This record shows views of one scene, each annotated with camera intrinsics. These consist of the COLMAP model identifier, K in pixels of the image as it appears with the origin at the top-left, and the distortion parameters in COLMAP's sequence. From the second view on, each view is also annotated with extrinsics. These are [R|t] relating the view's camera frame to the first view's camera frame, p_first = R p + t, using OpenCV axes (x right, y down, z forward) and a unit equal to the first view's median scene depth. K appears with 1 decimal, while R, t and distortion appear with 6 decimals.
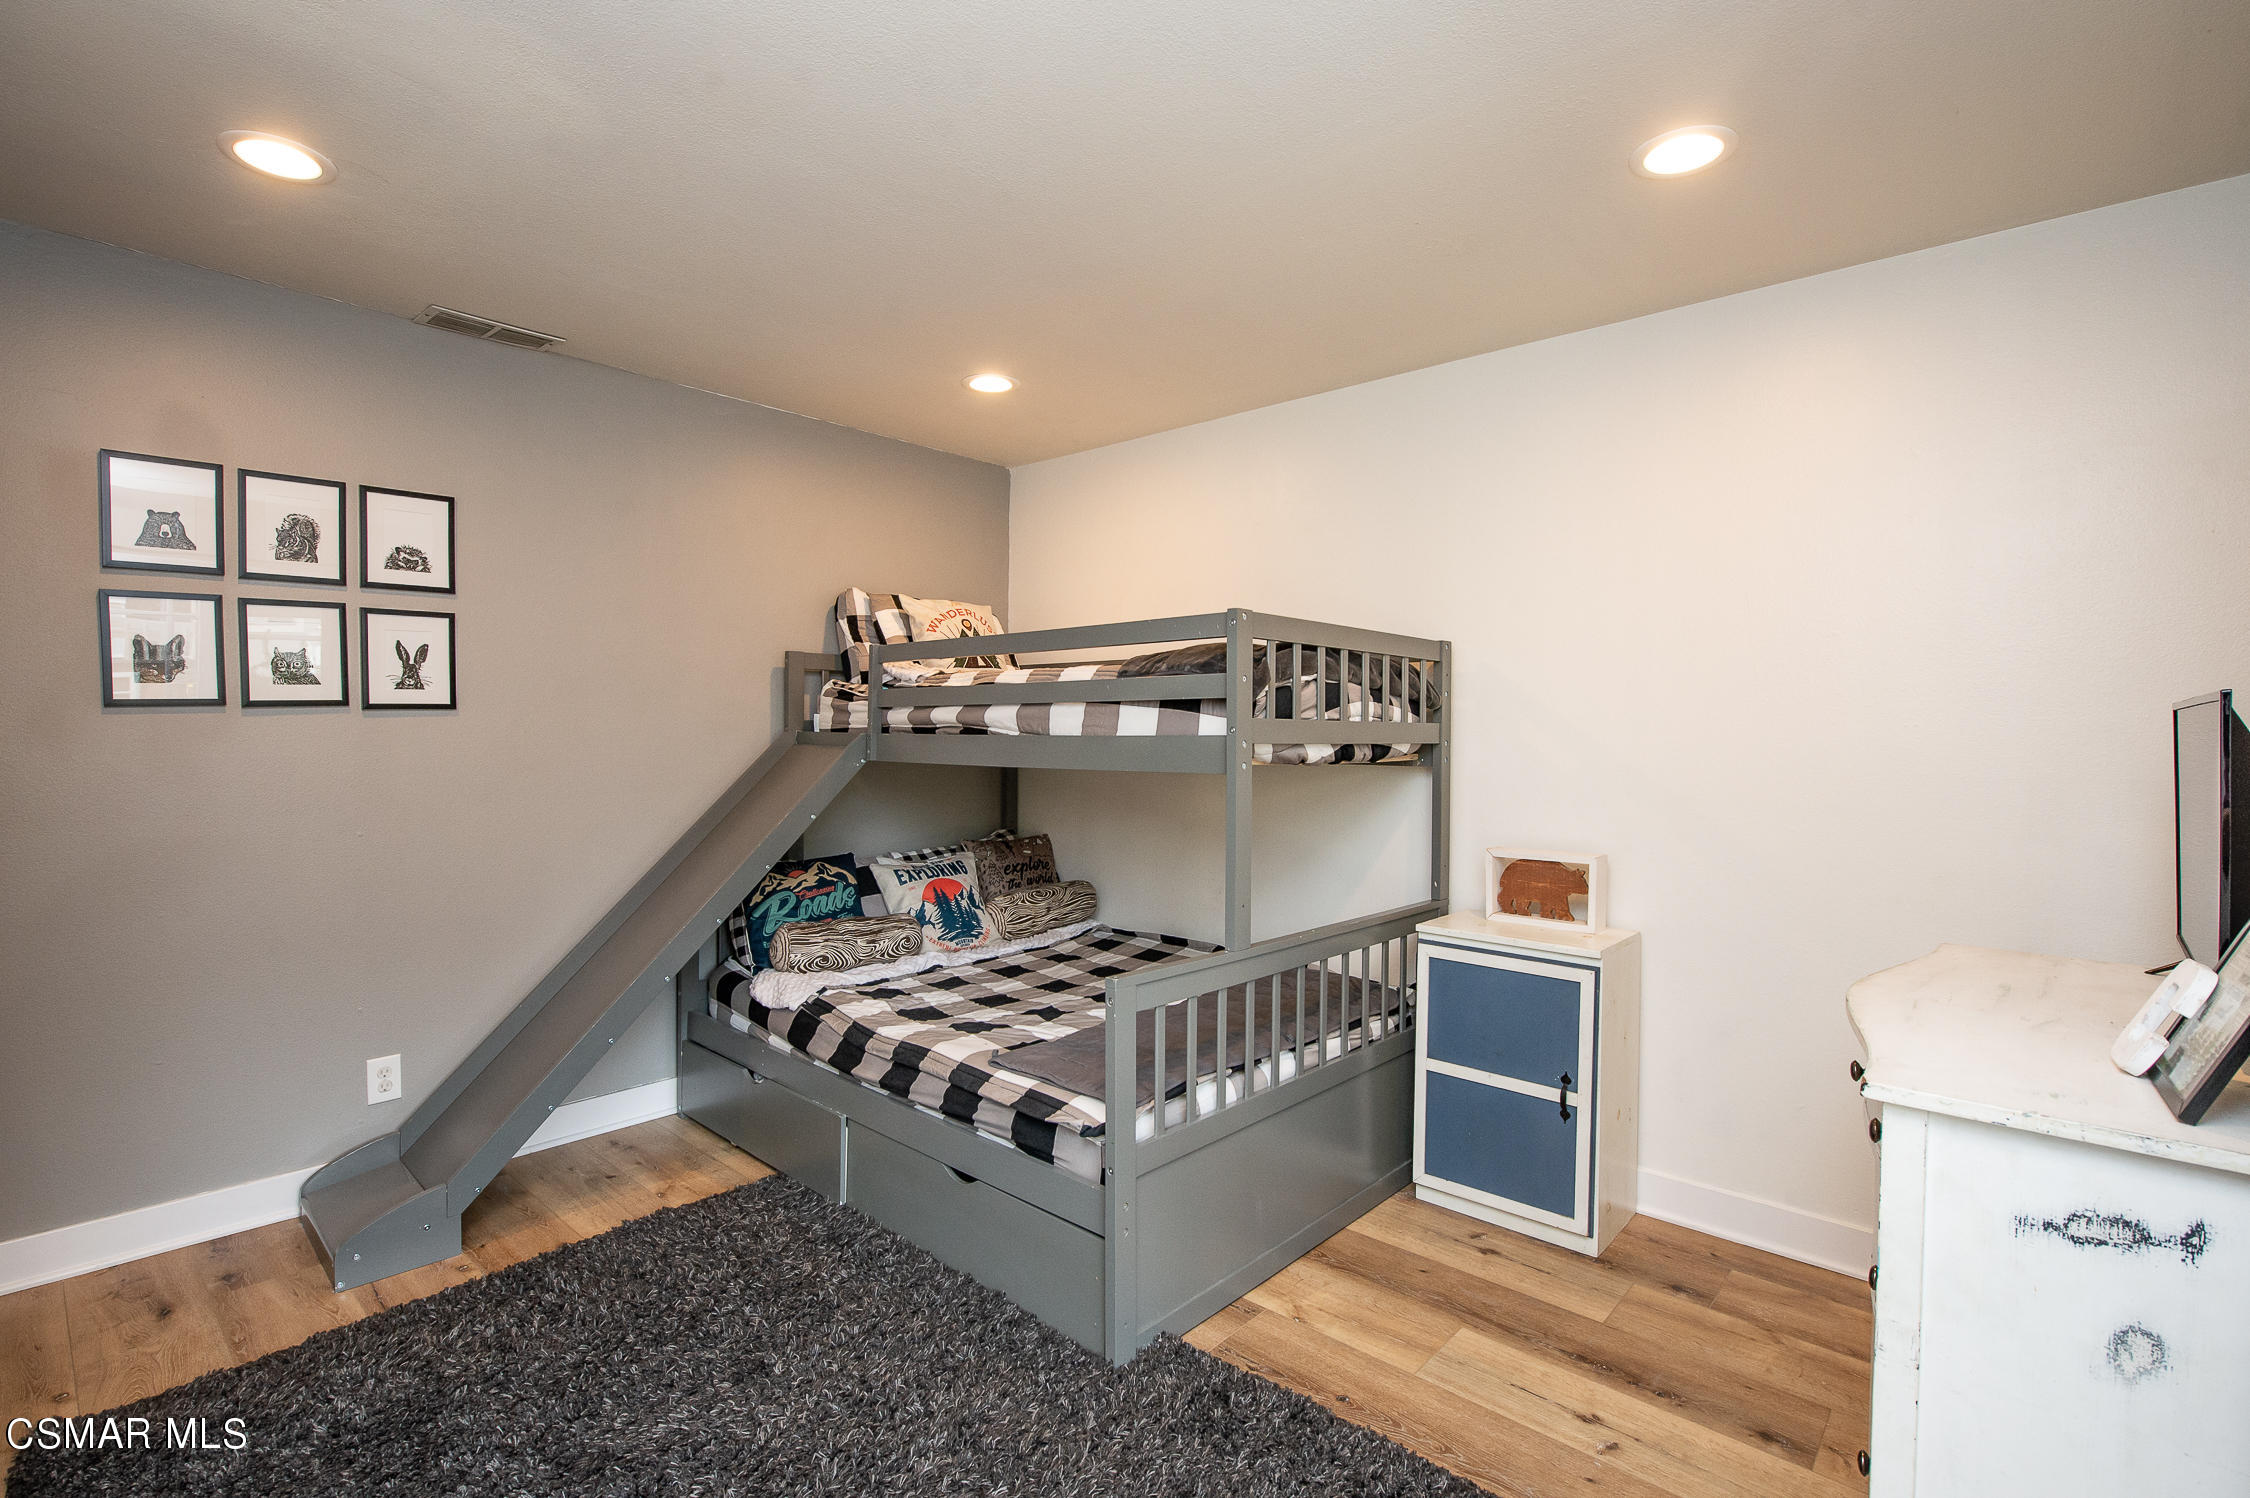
lens RADIAL K [[1115.8, 0, 1127.9], [0, 1115.8, 743.1], [0, 0, 1]] dist [0.000513, 0.000182]
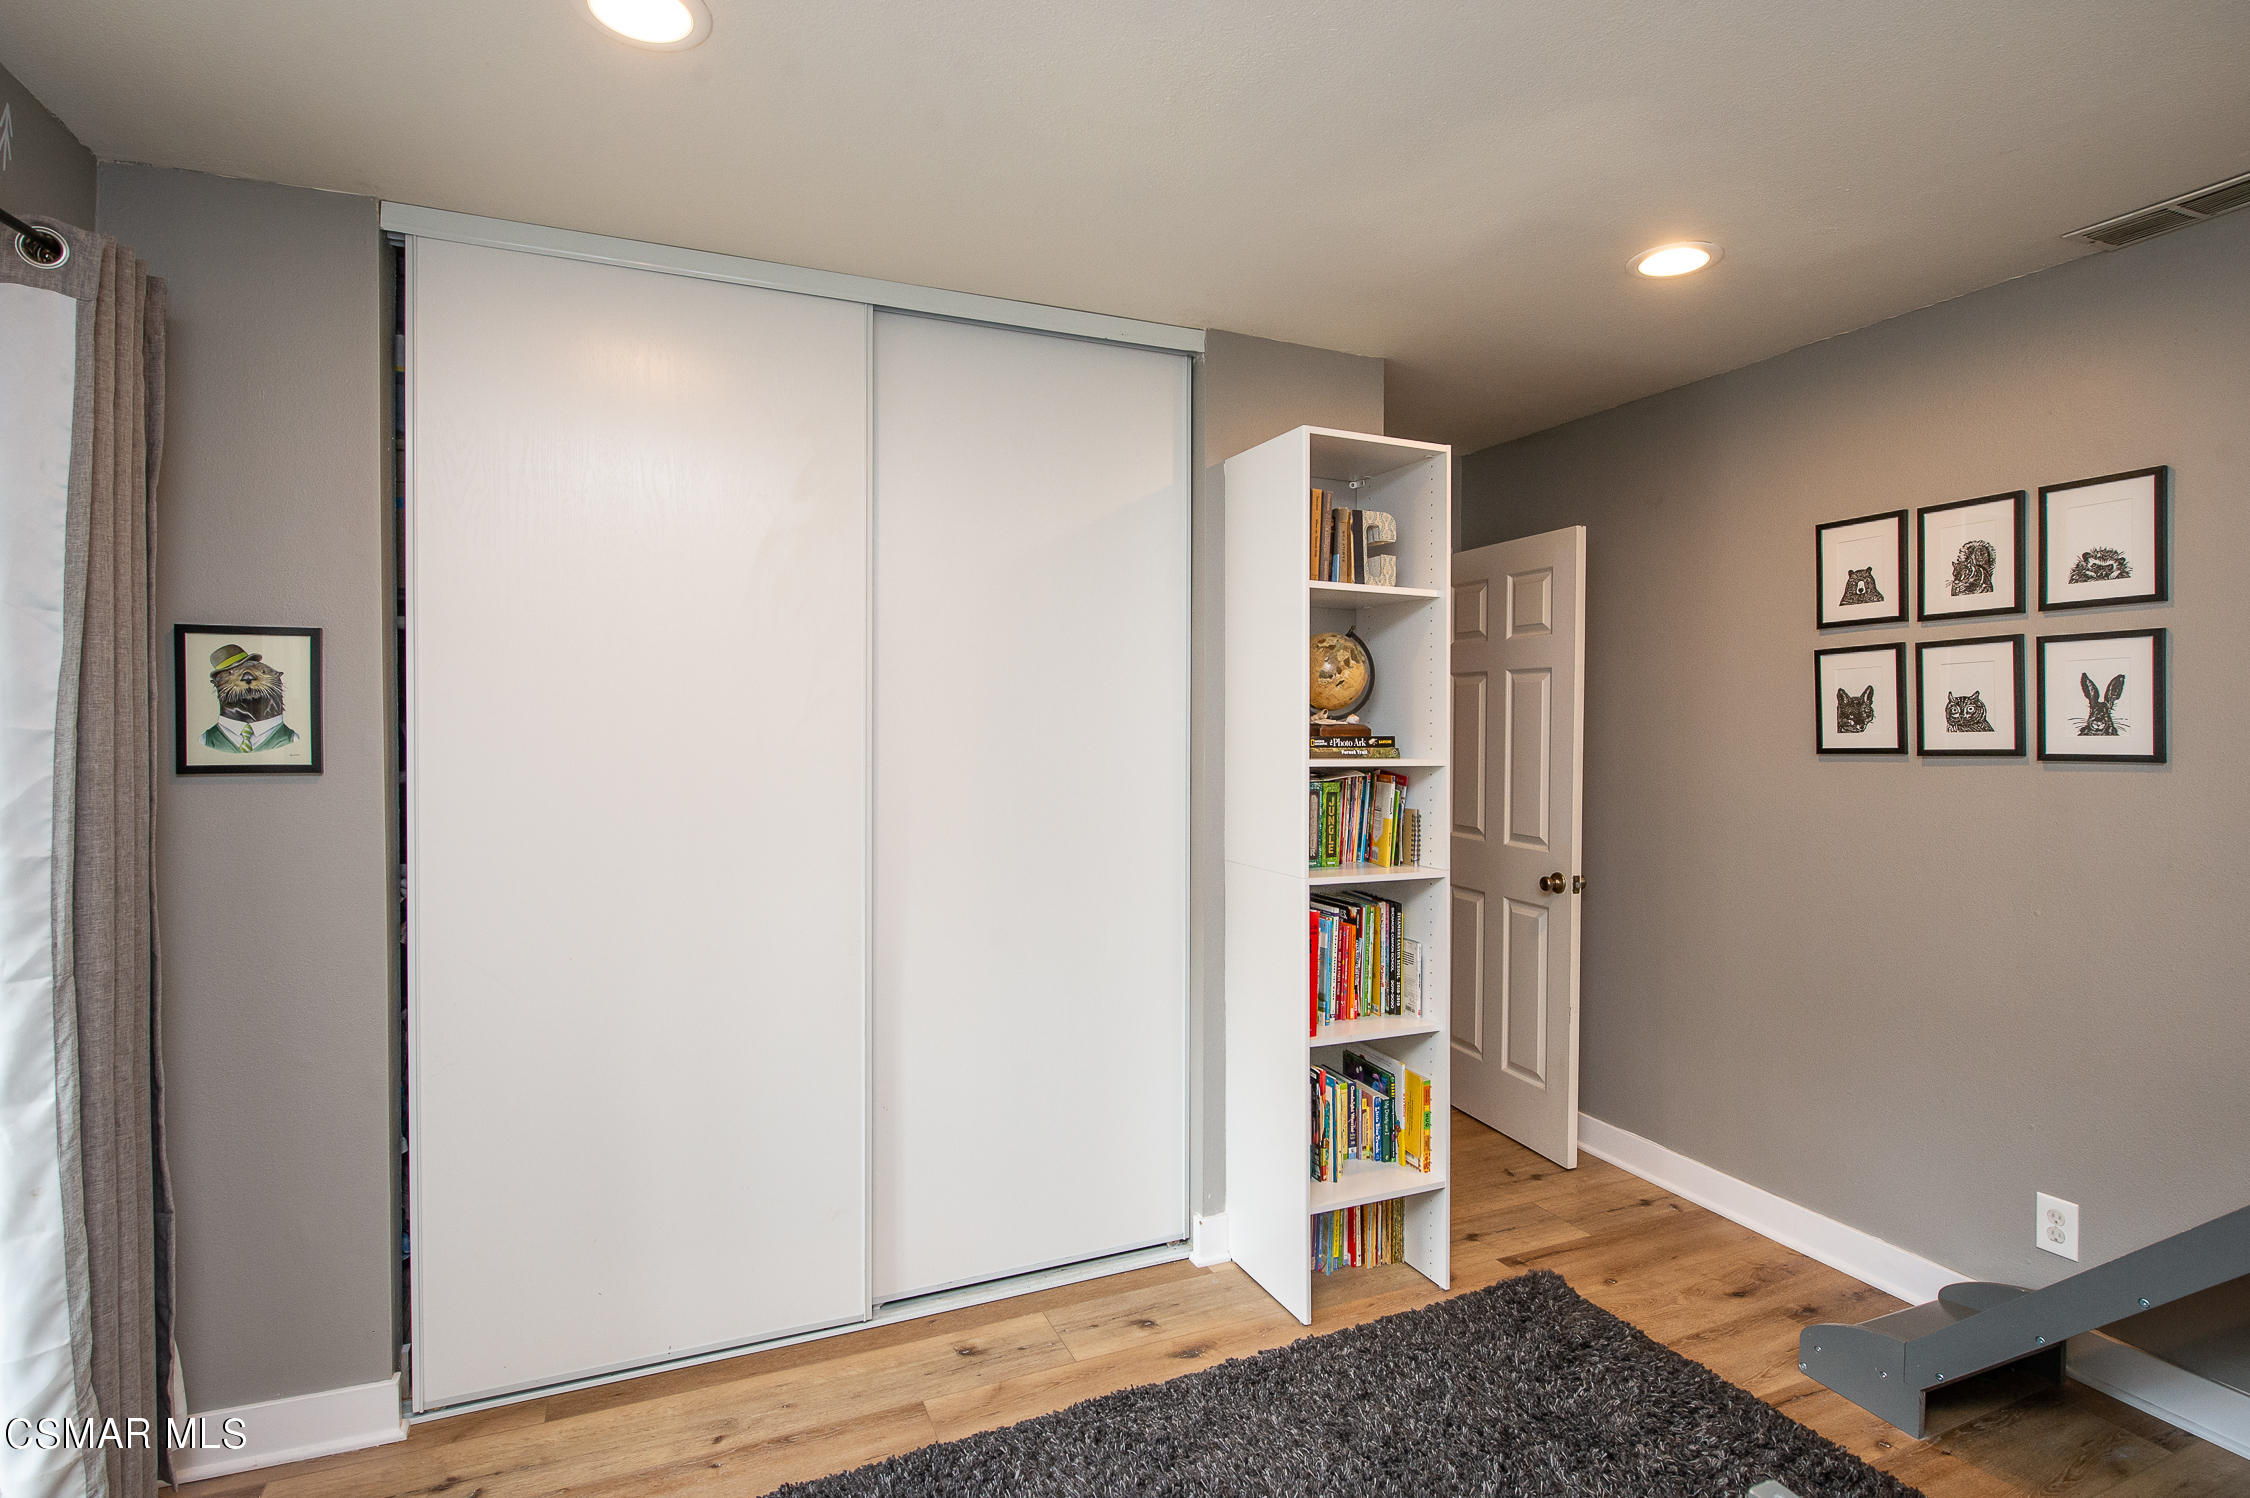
lens RADIAL K [[1072.1, 0, 1125.0], [0, 1072.1, 749.0], [0, 0, 1]] dist [-0.011423, -0.000519]
pose [[-0.426827, 0.006504, -0.904310, 0.312741], [-0.031944, 0.999242, 0.022264, -0.035751], [0.903769, 0.038390, -0.426295, 0.746978]]
